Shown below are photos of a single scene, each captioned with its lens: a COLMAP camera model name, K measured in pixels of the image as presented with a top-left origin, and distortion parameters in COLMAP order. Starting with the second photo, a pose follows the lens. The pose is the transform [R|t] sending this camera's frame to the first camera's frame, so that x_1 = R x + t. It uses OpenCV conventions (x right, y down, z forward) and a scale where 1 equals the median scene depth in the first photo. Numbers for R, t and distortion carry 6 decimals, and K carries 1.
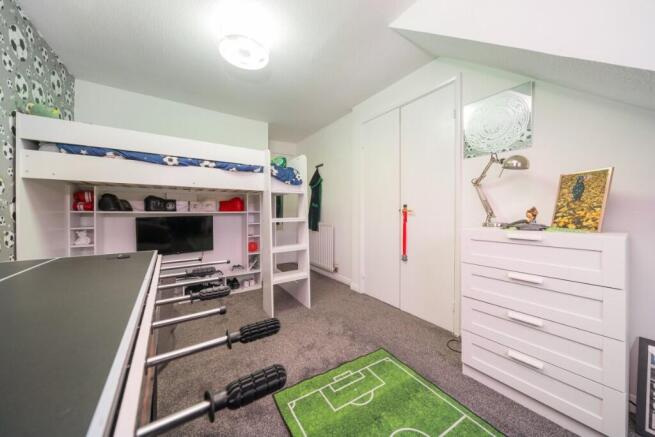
lens RADIAL K [[222.3, 0, 329.1], [0, 222.3, 213.6], [0, 0, 1]] dist [-0.000655, -0.000044]
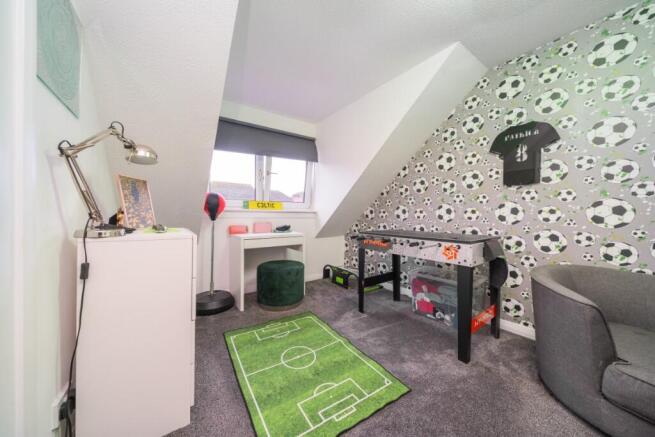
lens RADIAL K [[222.3, 0, 325.8], [0, 222.3, 215.9], [0, 0, 1]] dist [-0.000655, -0.000044]
pose [[-0.999889, -0.002558, -0.014712, 0.163803], [-0.002735, 0.999924, 0.012014, -0.010987], [0.014680, 0.012053, -0.999820, 2.017713]]
